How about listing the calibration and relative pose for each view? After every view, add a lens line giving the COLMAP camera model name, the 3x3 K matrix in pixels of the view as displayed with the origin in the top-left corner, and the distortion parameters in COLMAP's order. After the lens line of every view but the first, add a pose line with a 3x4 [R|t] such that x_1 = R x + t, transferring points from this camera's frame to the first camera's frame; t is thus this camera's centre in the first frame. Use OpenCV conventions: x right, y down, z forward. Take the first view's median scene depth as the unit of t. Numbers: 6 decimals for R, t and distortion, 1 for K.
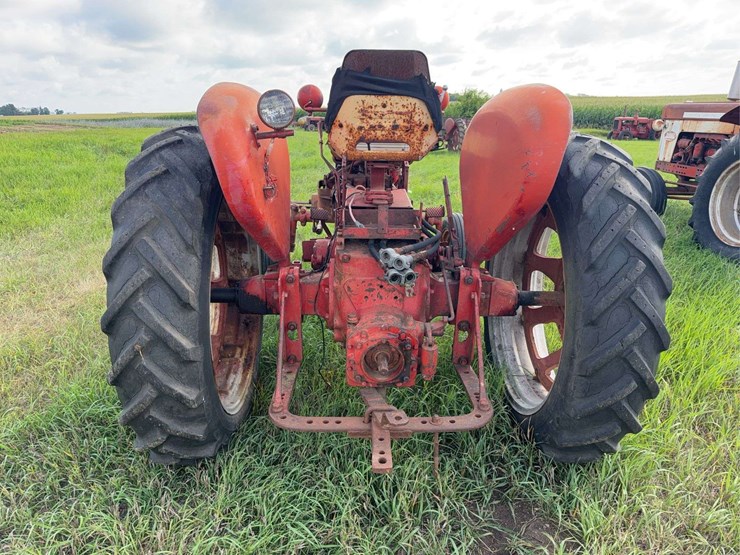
lens RADIAL K [[524.4, 0, 369.8], [0, 524.4, 278.5], [0, 0, 1]] dist [0.055792, -0.038765]
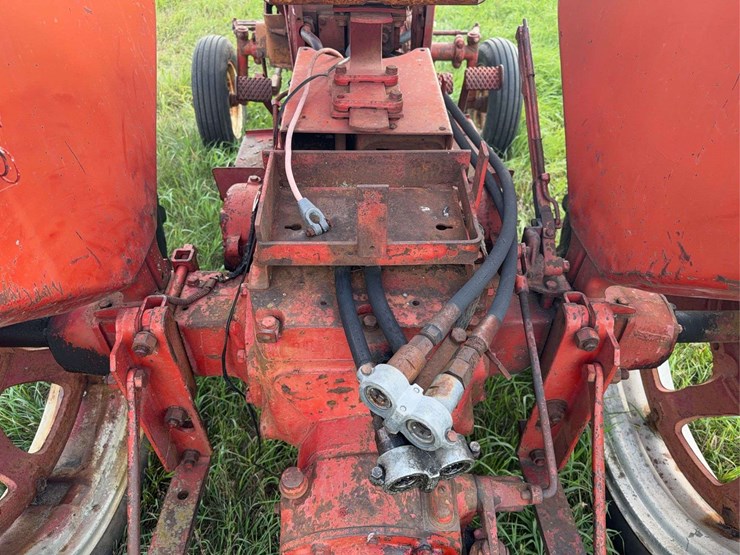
lens RADIAL K [[524.4, 0, 367.8], [0, 524.4, 290.0], [0, 0, 1]] dist [0.055792, -0.038765]
pose [[0.999937, -0.000230, -0.011243, 0.022869], [0.004516, 0.923844, 0.382742, -0.177326], [0.010299, -0.382768, 0.923787, 0.591635]]
